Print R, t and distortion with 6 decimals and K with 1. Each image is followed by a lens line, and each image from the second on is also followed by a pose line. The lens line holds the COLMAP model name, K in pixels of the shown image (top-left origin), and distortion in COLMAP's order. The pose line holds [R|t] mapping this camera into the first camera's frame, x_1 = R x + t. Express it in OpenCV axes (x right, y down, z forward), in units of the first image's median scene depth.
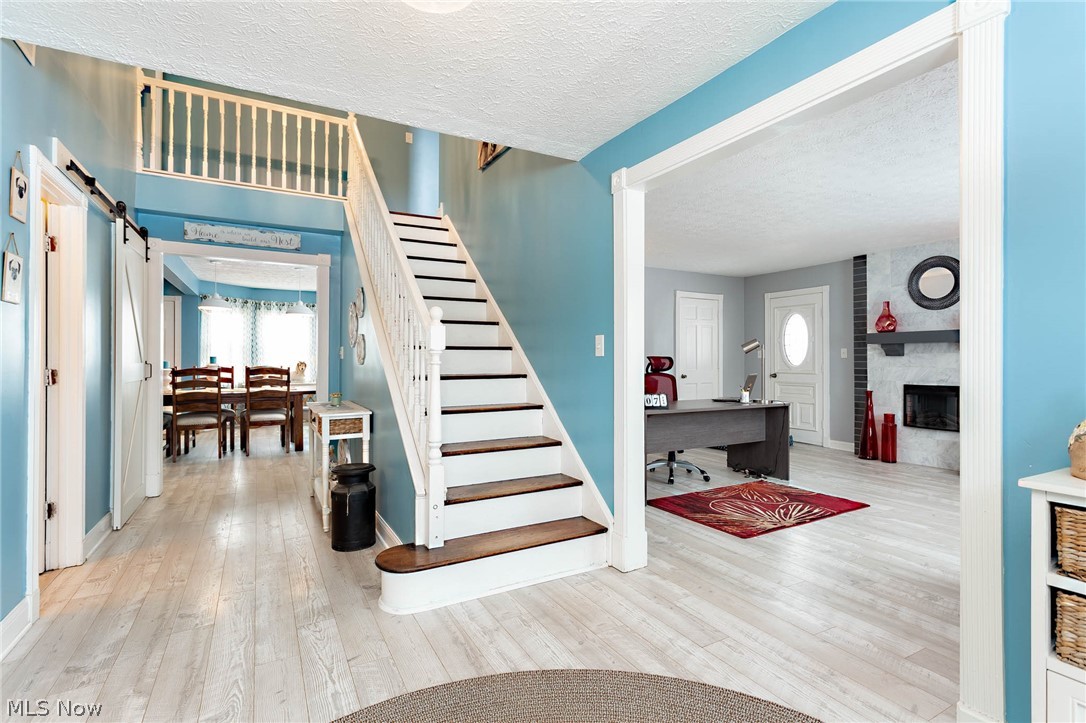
lens RADIAL K [[543.2, 0, 542.6], [0, 543.2, 358.1], [0, 0, 1]] dist [0.022547, -0.000323]
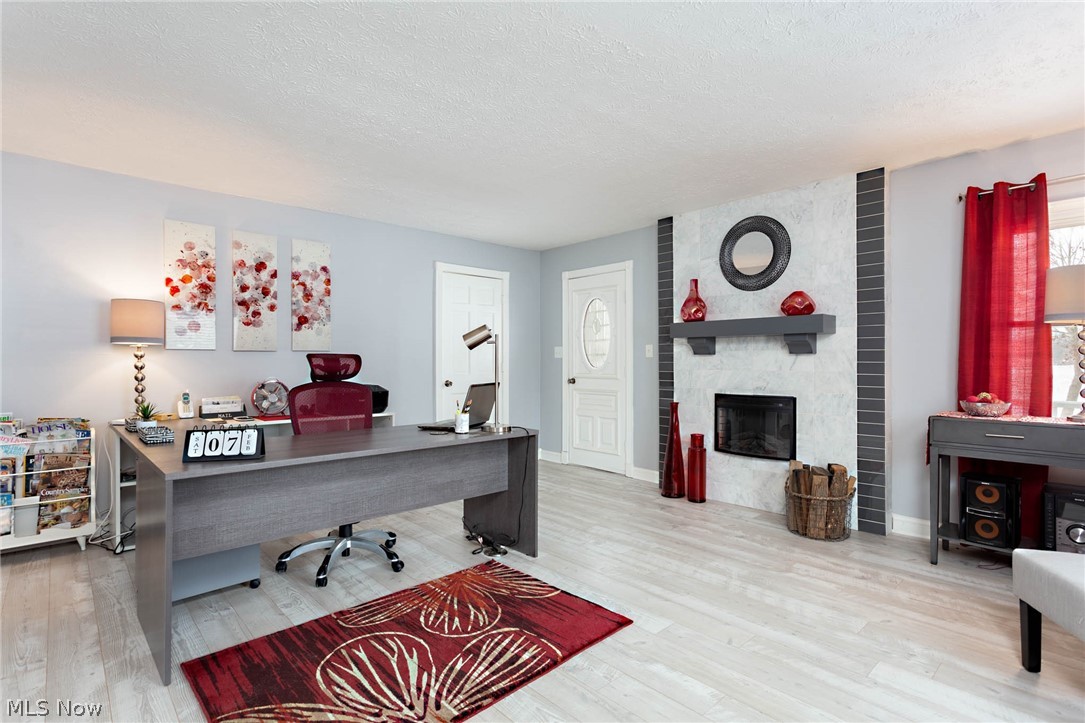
lens RADIAL K [[526.6, 0, 554.6], [0, 526.6, 359.2], [0, 0, 1]] dist [-0.001992, -0.000149]
pose [[0.974675, 0.000381, 0.223625, 0.294914], [-0.000536, 1.000000, 0.000635, 0.002135], [-0.223625, -0.000739, 0.974675, 0.366971]]
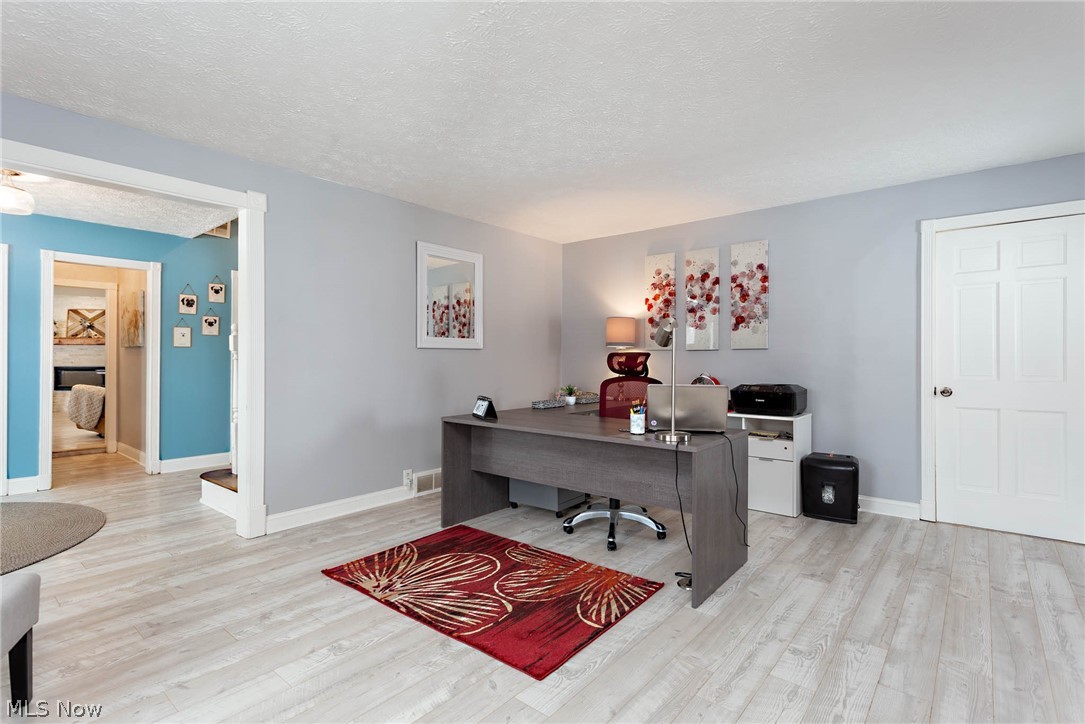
lens RADIAL K [[526.6, 0, 554.6], [0, 526.6, 359.7], [0, 0, 1]] dist [-0.001992, -0.000149]
pose [[0.342172, 0.004240, -0.939628, 0.749834], [0.002099, 0.999984, 0.005277, 0.002039], [0.939635, -0.003777, 0.342158, 0.640829]]
